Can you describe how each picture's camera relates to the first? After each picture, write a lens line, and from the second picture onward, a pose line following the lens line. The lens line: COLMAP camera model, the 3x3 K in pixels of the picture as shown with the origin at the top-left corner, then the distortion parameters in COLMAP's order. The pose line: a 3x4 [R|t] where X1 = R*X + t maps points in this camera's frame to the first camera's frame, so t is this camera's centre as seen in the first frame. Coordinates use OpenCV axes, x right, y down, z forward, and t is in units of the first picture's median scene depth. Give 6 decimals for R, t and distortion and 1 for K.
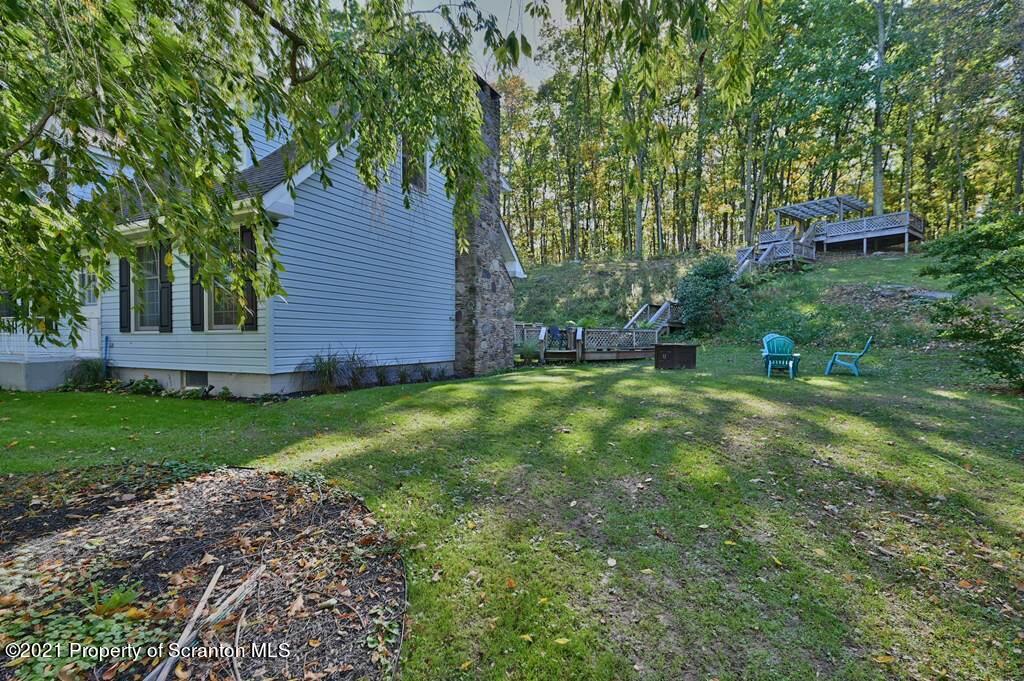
lens RADIAL K [[490.3, 0, 518.4], [0, 490.3, 345.6], [0, 0, 1]] dist [0.001270, -0.000338]
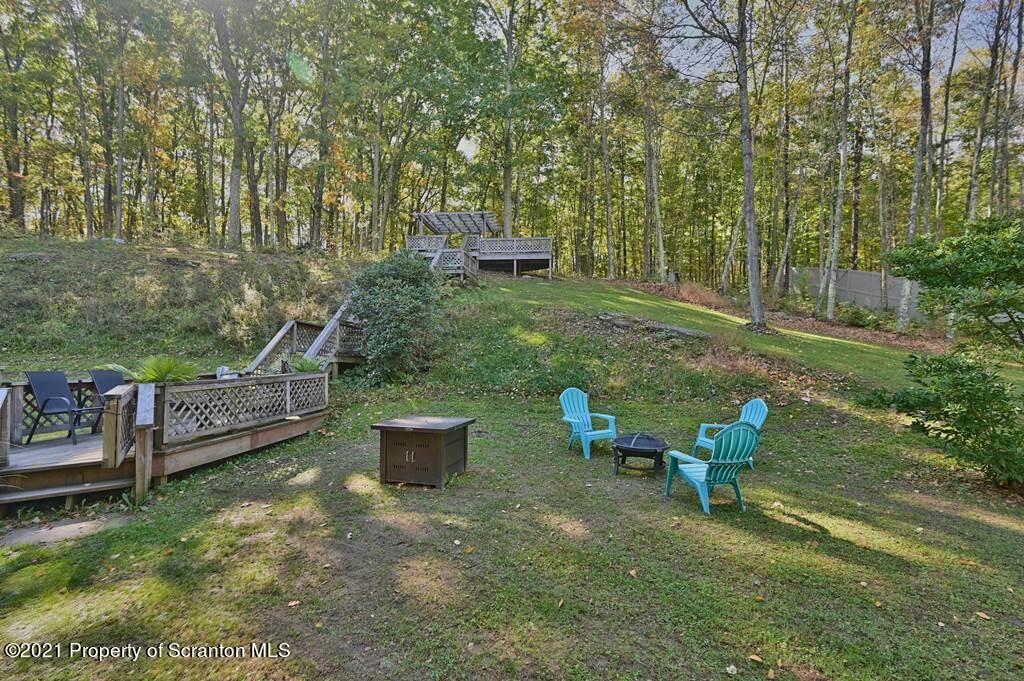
lens RADIAL K [[490.3, 0, 522.1], [0, 490.3, 341.9], [0, 0, 1]] dist [0.001270, -0.000338]
pose [[0.685196, 0.011526, 0.728268, 0.055526], [0.013635, 0.999497, -0.028646, -0.055444], [-0.728232, 0.029558, 0.684693, 0.582640]]
